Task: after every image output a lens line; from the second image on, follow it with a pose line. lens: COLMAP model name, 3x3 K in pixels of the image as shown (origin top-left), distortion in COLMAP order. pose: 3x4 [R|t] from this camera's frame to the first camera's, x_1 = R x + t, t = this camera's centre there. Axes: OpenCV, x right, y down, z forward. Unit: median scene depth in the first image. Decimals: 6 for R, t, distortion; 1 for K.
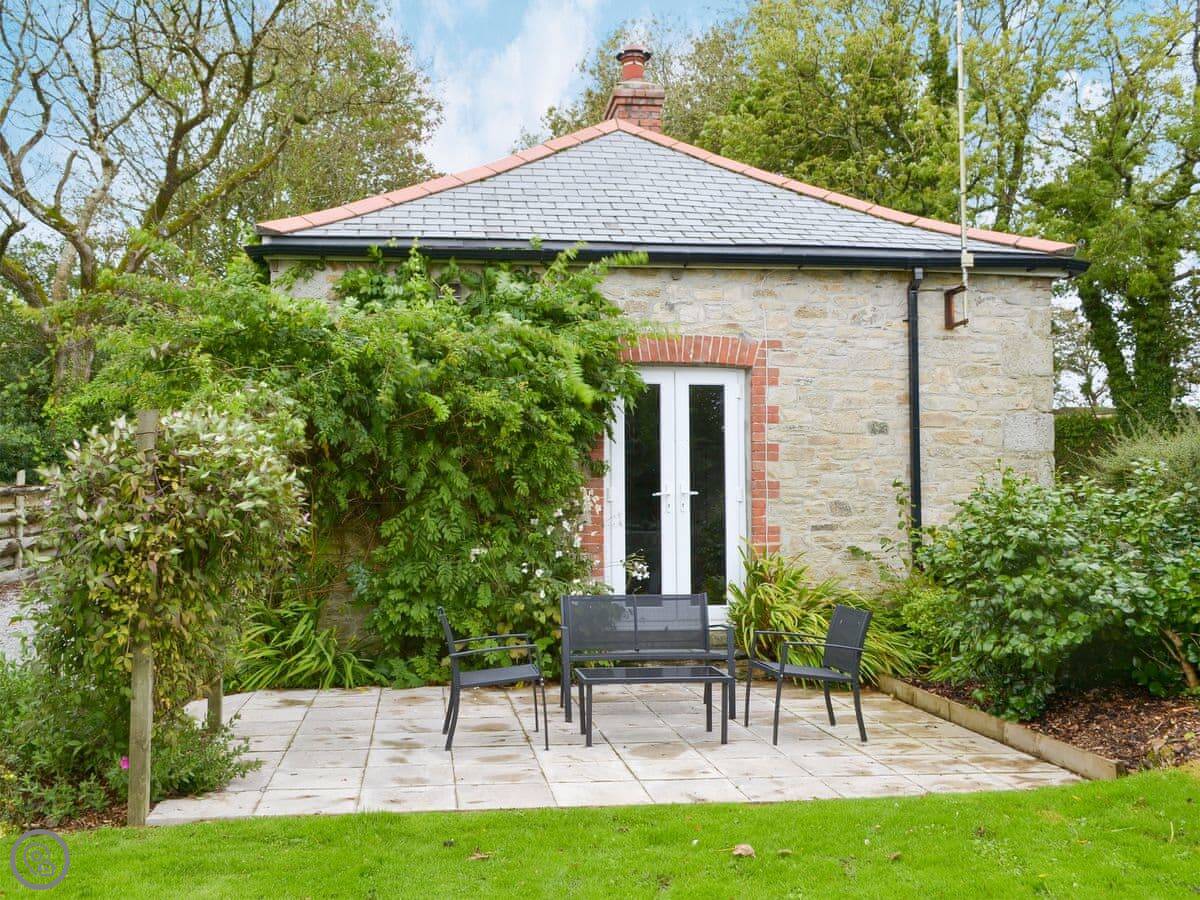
lens RADIAL K [[1282.2, 0, 602.8], [0, 1282.2, 473.8], [0, 0, 1]] dist [0.001514, -0.254991]
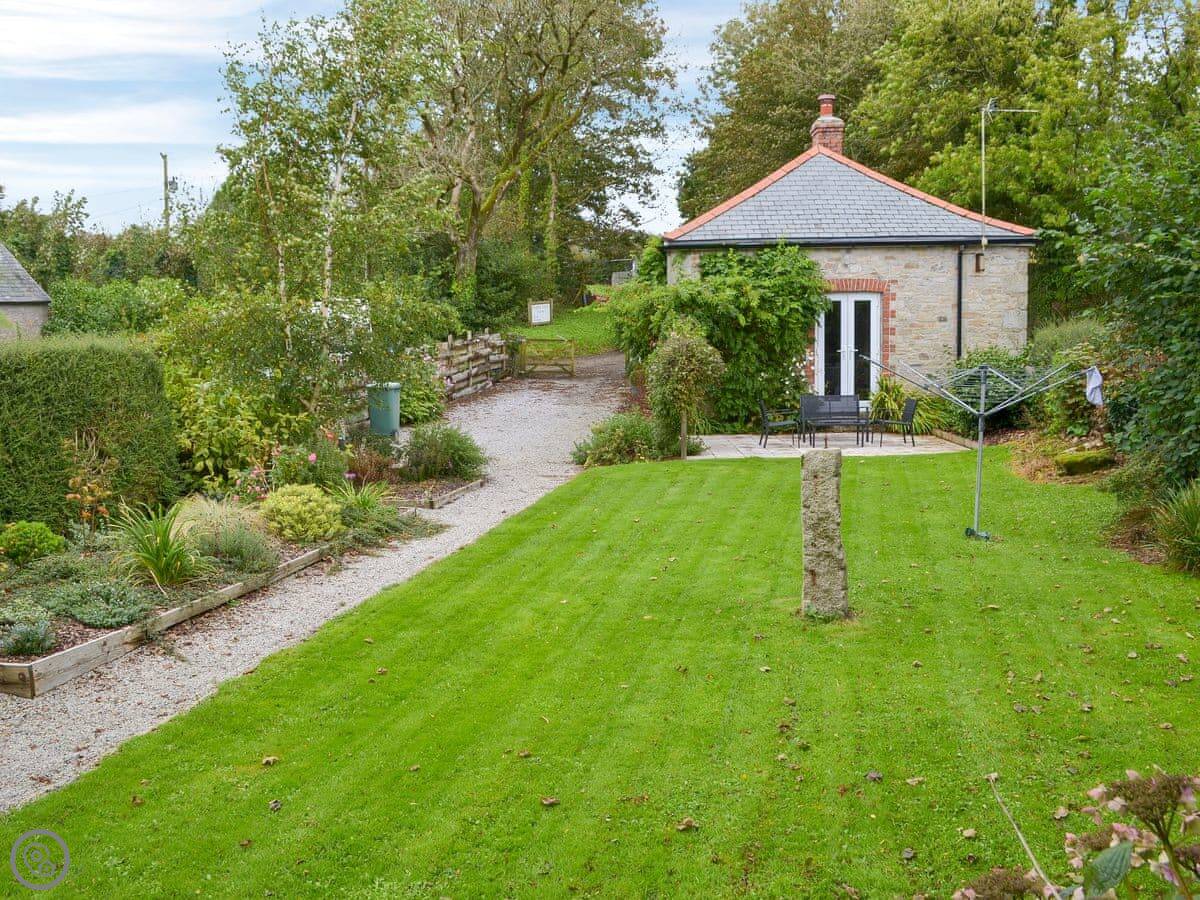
lens RADIAL K [[1282.2, 0, 602.8], [0, 1282.2, 473.8], [0, 0, 1]] dist [0.001514, -0.254991]
pose [[0.989981, 0.001124, -0.141198, -0.049078], [0.019011, 0.989803, 0.141170, -0.094148], [0.139917, -0.142439, 0.979864, -1.256361]]
